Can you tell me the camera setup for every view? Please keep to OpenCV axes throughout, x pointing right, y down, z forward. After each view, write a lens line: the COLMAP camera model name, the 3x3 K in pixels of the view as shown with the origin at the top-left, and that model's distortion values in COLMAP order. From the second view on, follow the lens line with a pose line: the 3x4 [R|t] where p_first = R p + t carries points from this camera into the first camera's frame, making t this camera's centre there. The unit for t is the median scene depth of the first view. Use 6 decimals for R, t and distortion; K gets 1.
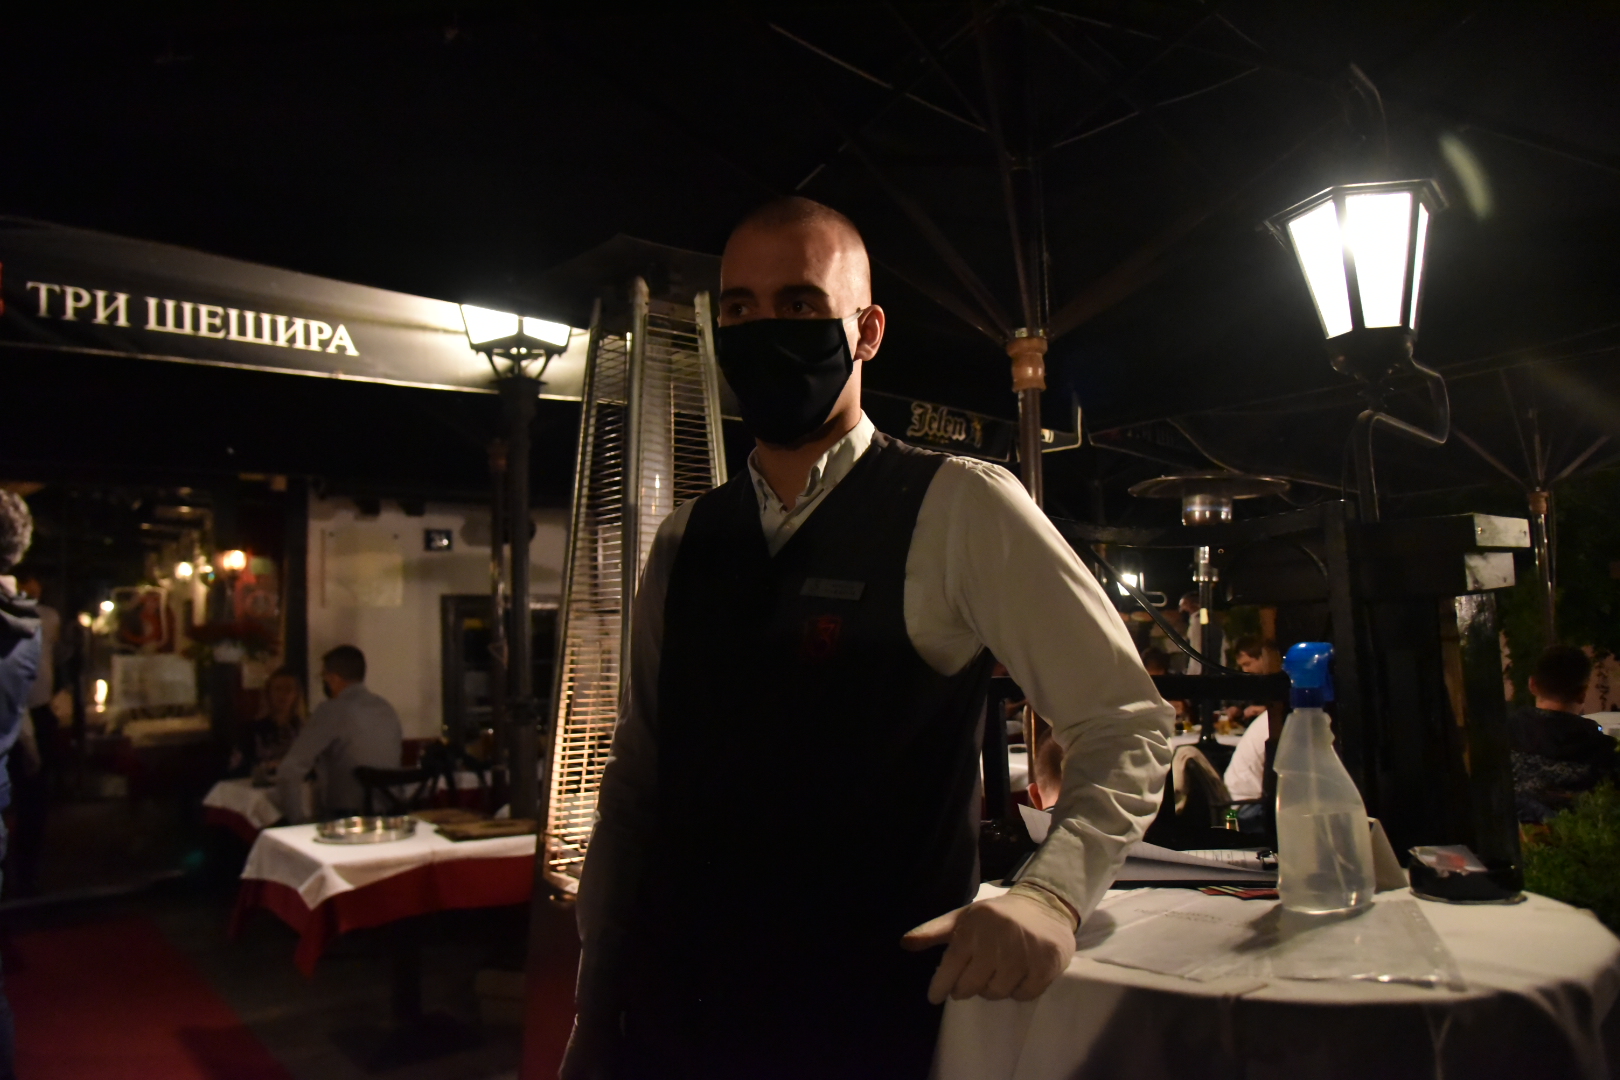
lens RADIAL K [[1099.7, 0, 810.0], [0, 1099.7, 540.0], [0, 0, 1]] dist [-0.108559, 0.051749]
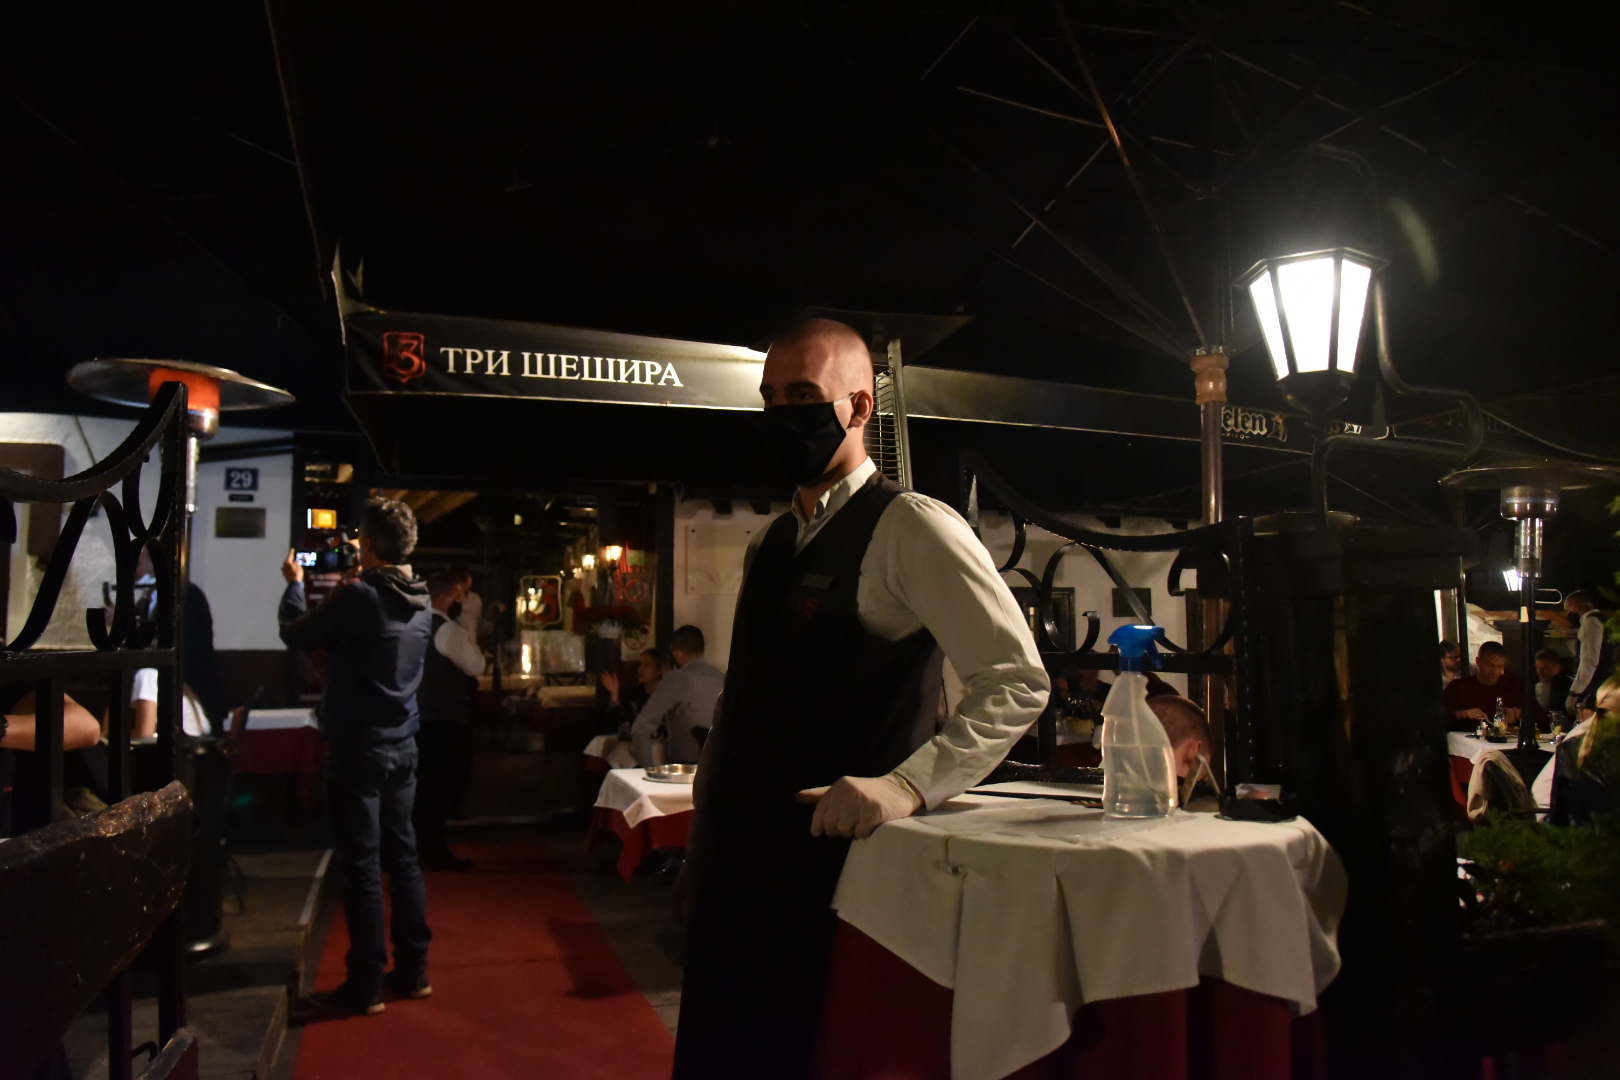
lens RADIAL K [[1099.7, 0, 810.0], [0, 1099.7, 540.0], [0, 0, 1]] dist [-0.108559, 0.051749]
pose [[0.938855, -0.001537, -0.344308, 0.164489], [0.004484, 0.999960, 0.007764, -0.007902], [0.344282, -0.008833, 0.938825, -0.134335]]
